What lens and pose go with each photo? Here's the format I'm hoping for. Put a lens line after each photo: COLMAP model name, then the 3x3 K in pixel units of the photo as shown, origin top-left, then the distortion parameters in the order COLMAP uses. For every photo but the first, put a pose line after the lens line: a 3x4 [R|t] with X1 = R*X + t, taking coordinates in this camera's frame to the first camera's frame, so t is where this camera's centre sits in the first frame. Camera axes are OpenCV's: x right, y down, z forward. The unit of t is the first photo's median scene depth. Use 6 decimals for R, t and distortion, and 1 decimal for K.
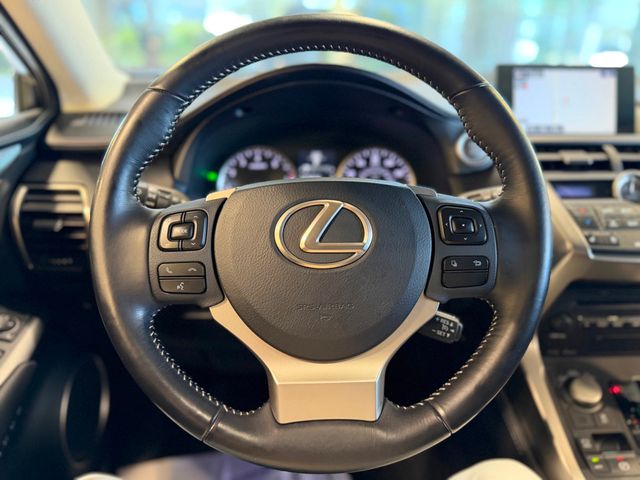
lens RADIAL K [[480.1, 0, 320.0], [0, 480.1, 240.0], [0, 0, 1]] dist [0.029167, -0.004908]
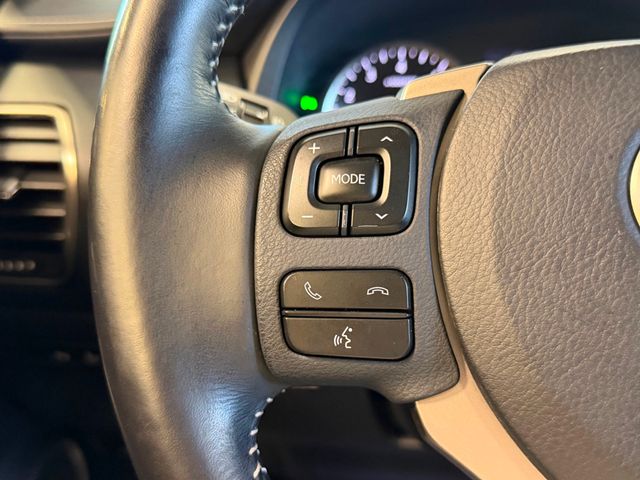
lens RADIAL K [[712.3, 0, 333.1], [0, 712.3, 239.3], [0, 0, 1]] dist [0.085963, -0.029710]
pose [[0.996735, 0.021402, -0.077860, -0.253534], [-0.022061, 0.999728, -0.007624, 0.028443], [0.077675, 0.009317, 0.996935, 0.477880]]
